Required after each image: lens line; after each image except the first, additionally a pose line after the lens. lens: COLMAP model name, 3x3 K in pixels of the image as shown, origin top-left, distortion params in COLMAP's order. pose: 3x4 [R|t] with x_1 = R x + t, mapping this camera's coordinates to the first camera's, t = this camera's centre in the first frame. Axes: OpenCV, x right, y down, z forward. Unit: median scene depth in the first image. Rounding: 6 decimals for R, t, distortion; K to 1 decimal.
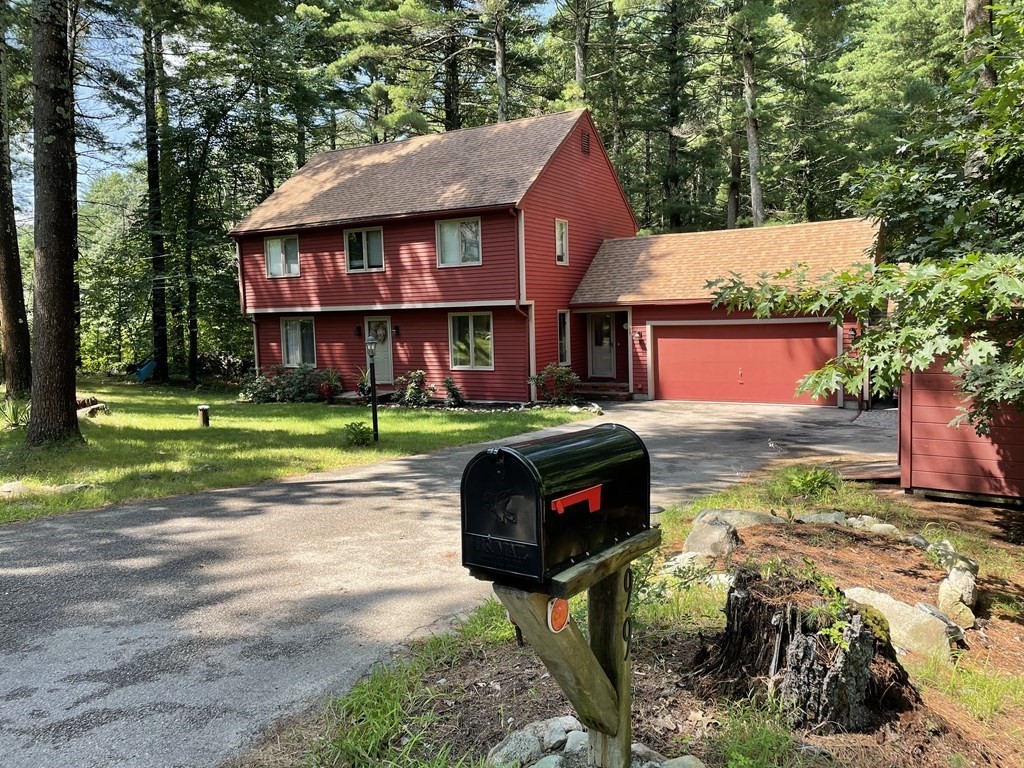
lens RADIAL K [[772.6, 0, 510.9], [0, 772.6, 369.1], [0, 0, 1]] dist [0.094171, -0.108801]
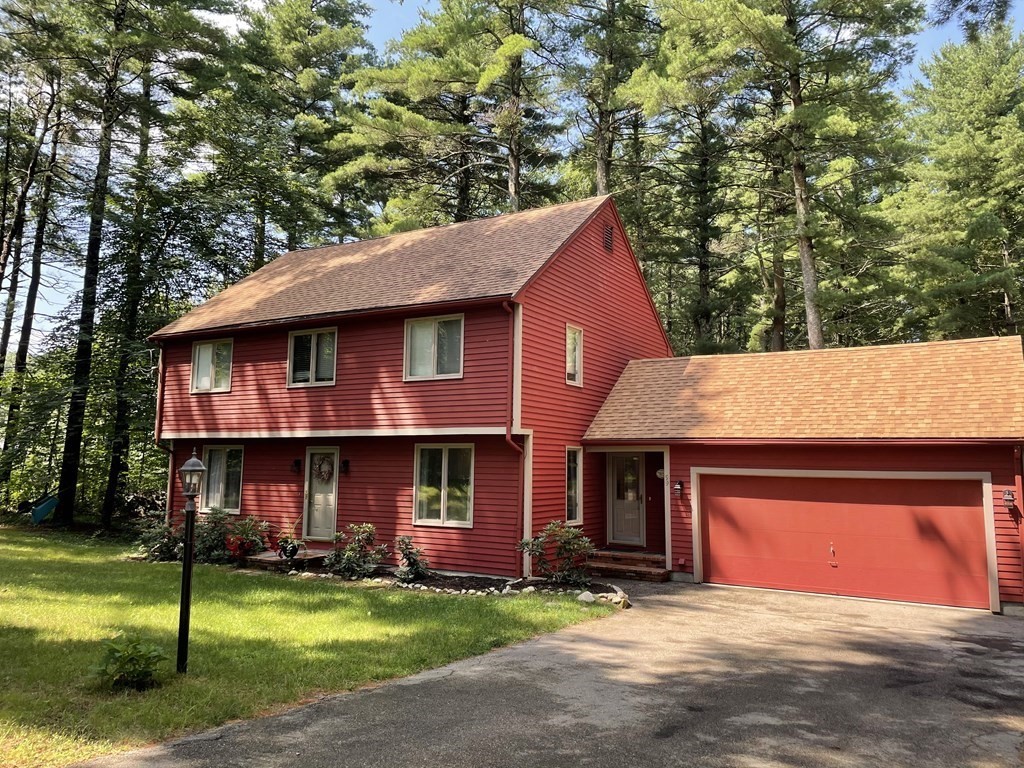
lens RADIAL K [[772.6, 0, 510.9], [0, 772.6, 369.1], [0, 0, 1]] dist [0.094171, -0.108801]
pose [[0.998951, 0.038986, -0.024014, 0.022933], [-0.042905, 0.980156, -0.193531, -0.004782], [0.015992, 0.194358, 0.980800, 0.270877]]
